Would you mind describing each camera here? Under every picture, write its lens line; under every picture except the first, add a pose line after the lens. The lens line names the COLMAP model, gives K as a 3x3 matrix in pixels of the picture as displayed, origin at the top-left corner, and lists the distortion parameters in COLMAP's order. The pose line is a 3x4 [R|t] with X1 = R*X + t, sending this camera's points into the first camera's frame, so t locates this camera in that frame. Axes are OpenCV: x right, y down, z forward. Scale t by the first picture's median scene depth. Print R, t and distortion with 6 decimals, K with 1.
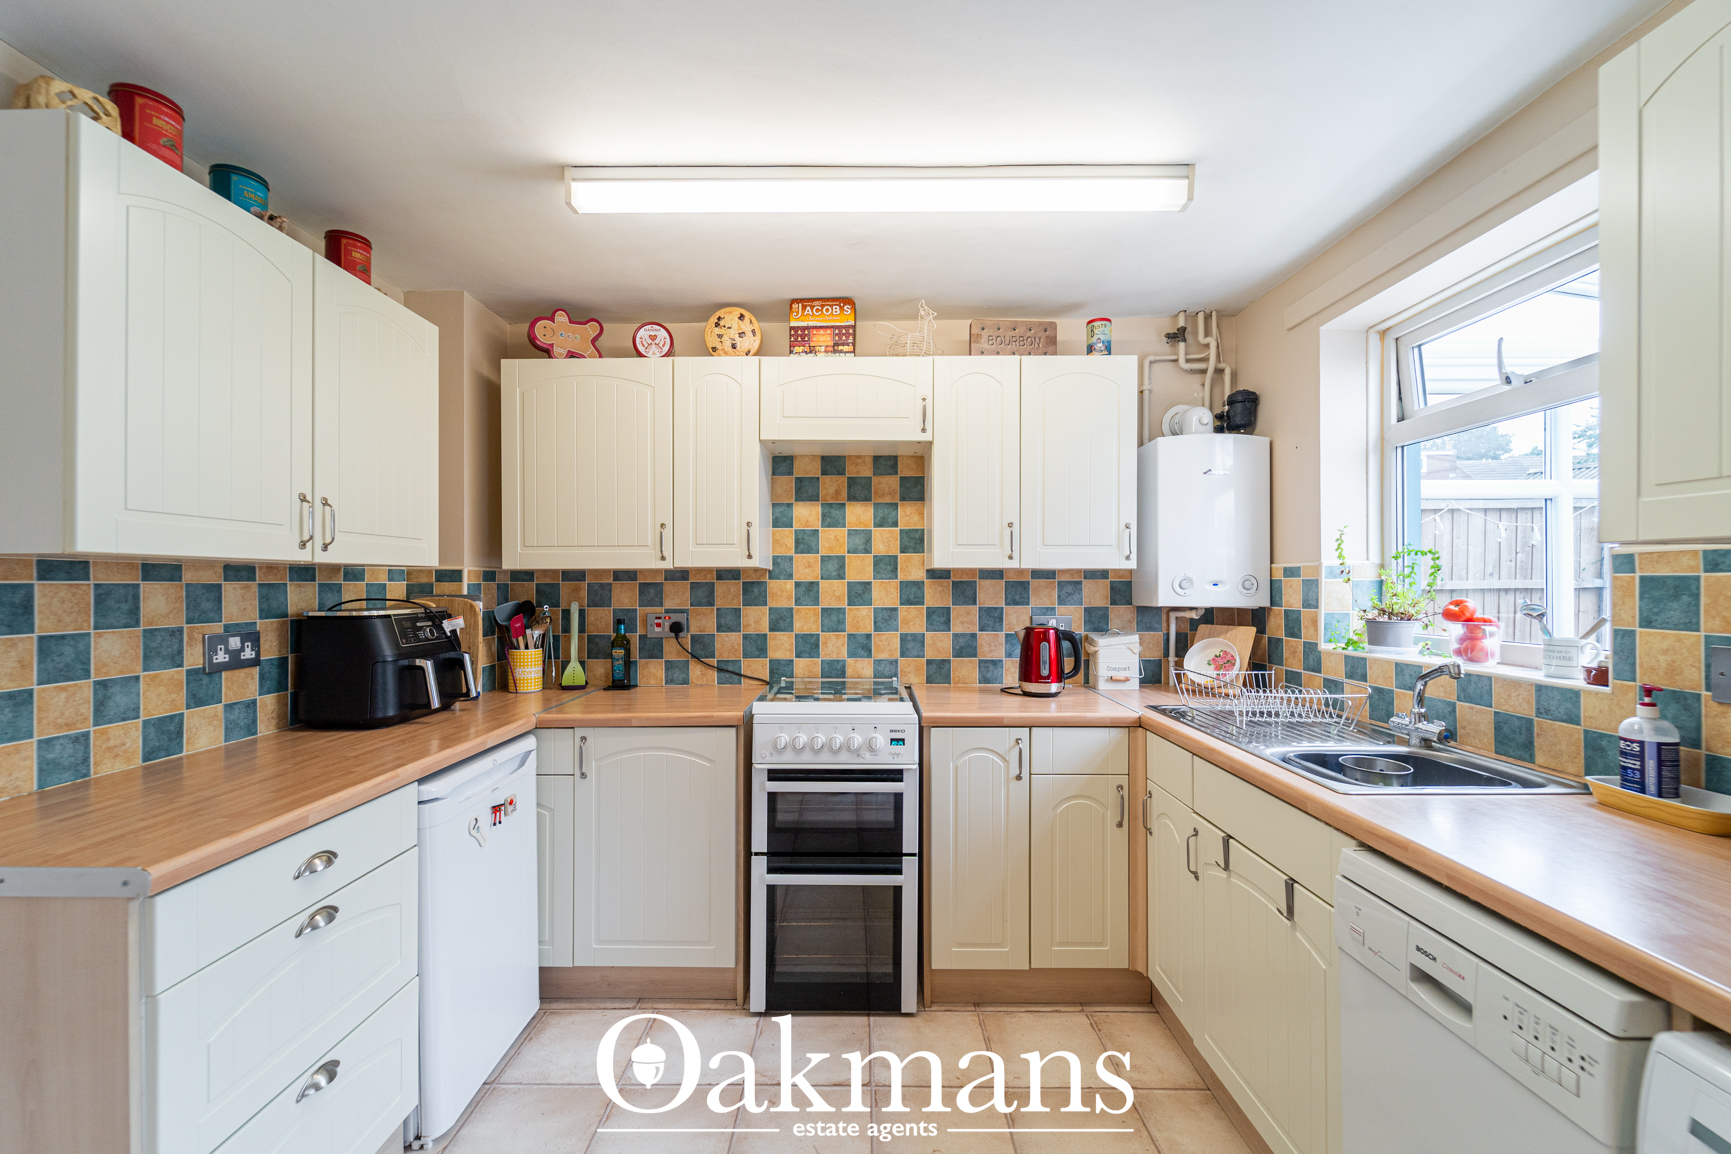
lens RADIAL K [[709.3, 0, 858.2], [0, 709.3, 581.2], [0, 0, 1]] dist [-0.000084, -0.000348]
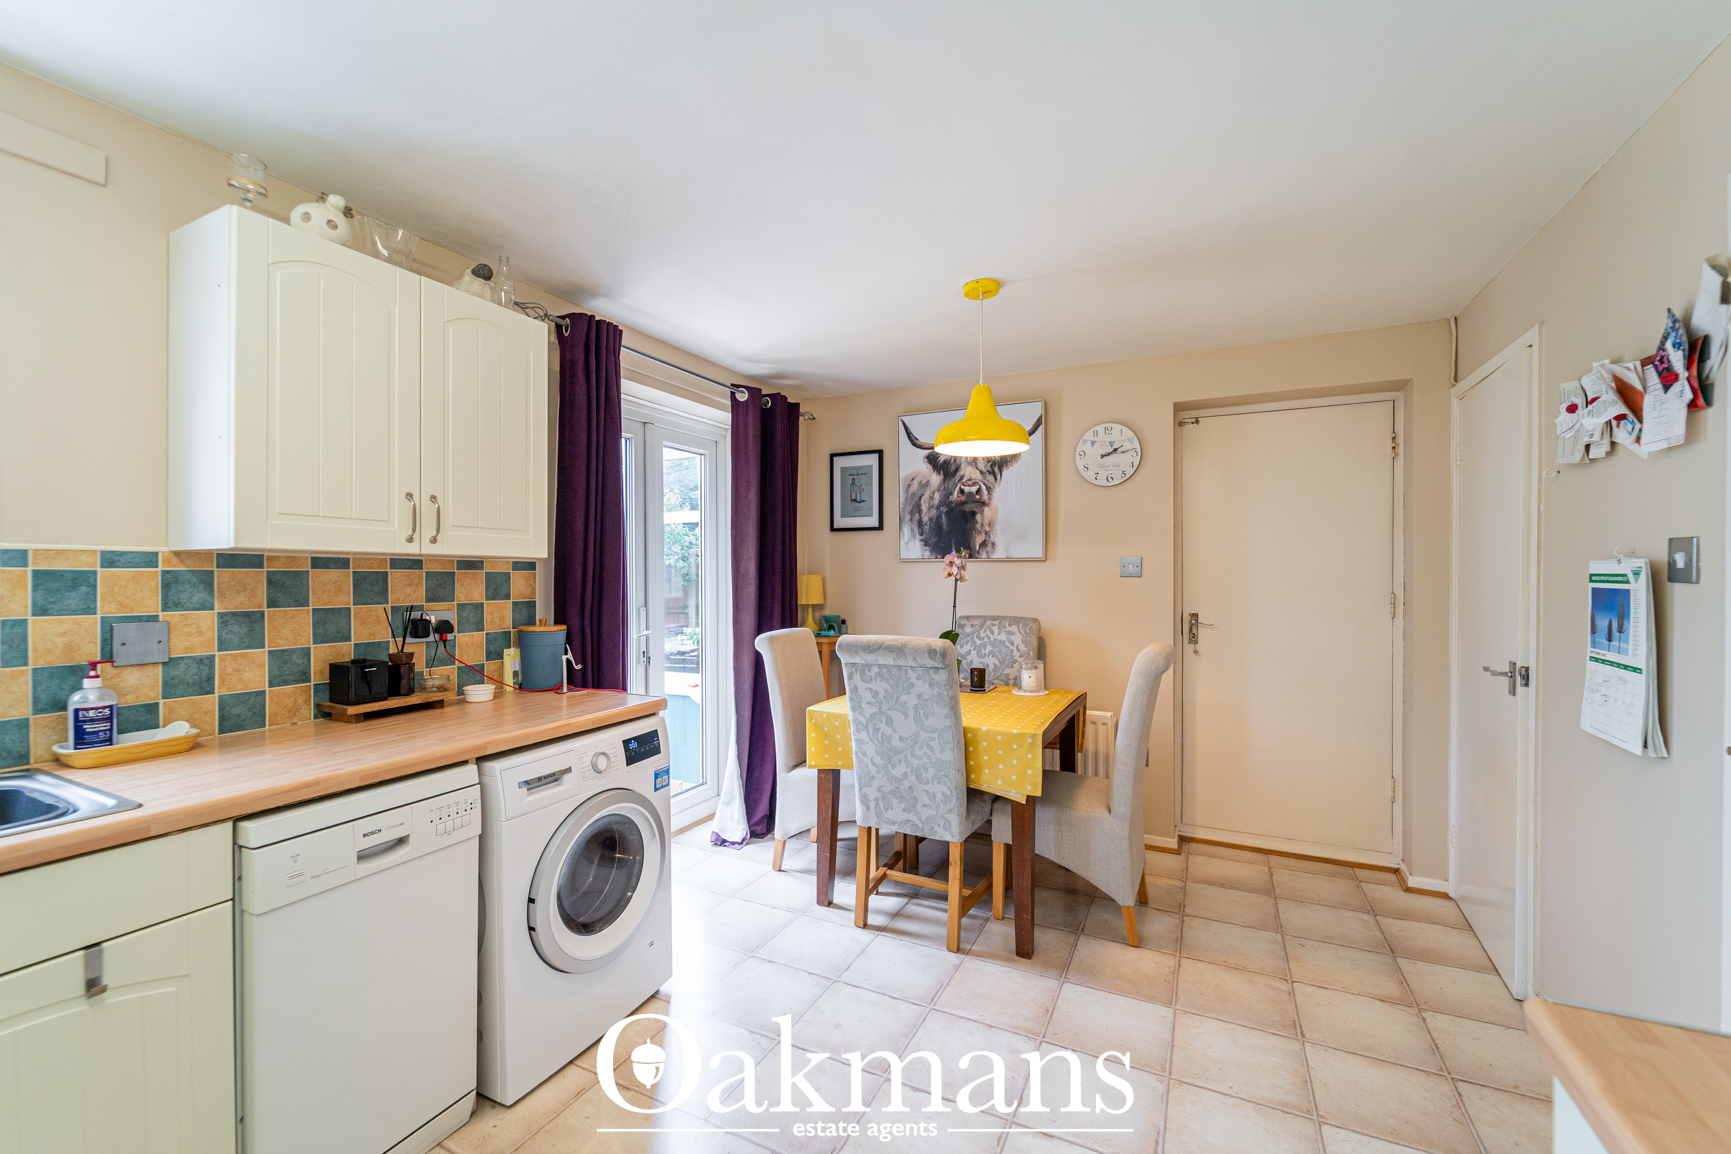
lens RADIAL K [[709.3, 0, 858.2], [0, 709.3, 581.2], [0, 0, 1]] dist [-0.000084, -0.000348]
pose [[-0.902095, -0.000966, 0.431536, -0.282587], [0.000727, 0.999993, 0.003759, 0.003672], [-0.431536, 0.003704, -0.902088, 0.743859]]
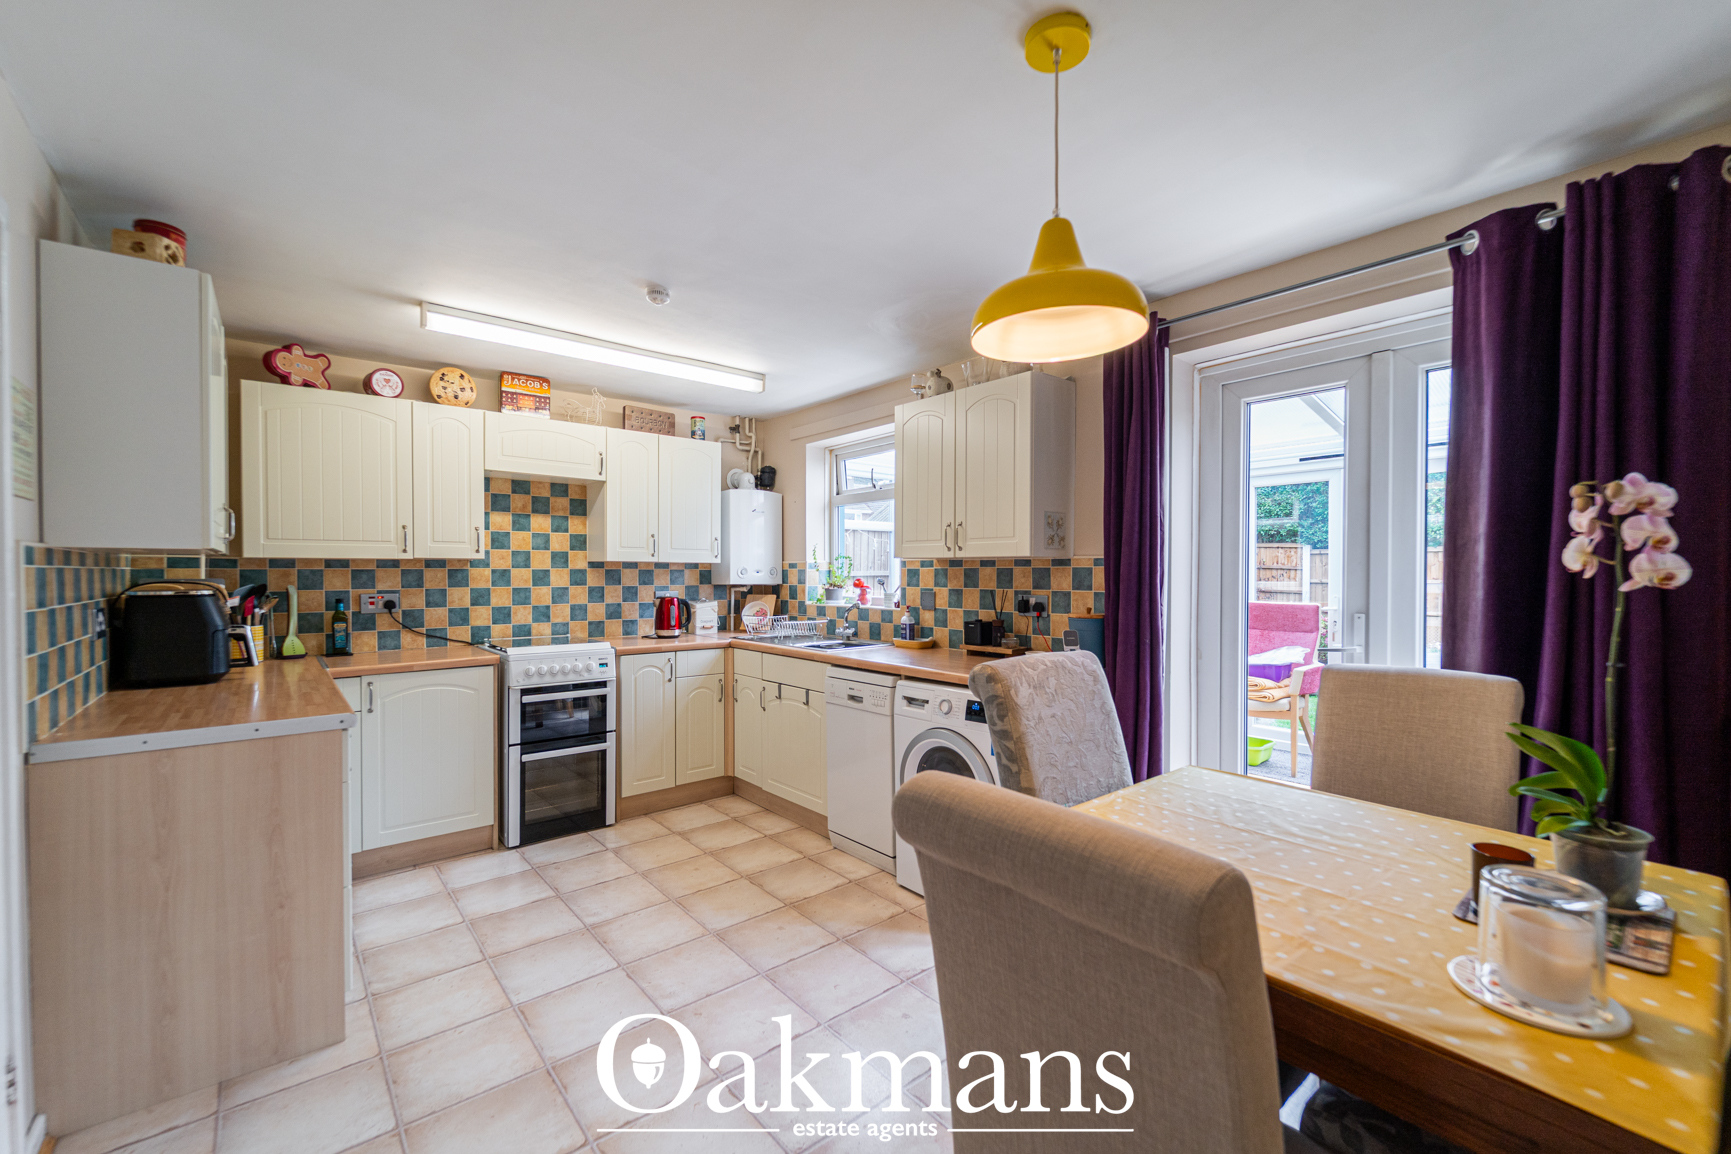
lens RADIAL K [[709.3, 0, 858.2], [0, 709.3, 581.2], [0, 0, 1]] dist [-0.000084, -0.000348]
pose [[0.759633, -0.005438, 0.650329, -0.481484], [-0.003825, 0.999910, 0.012829, 0.003659], [-0.650341, -0.012233, 0.759544, -0.553042]]
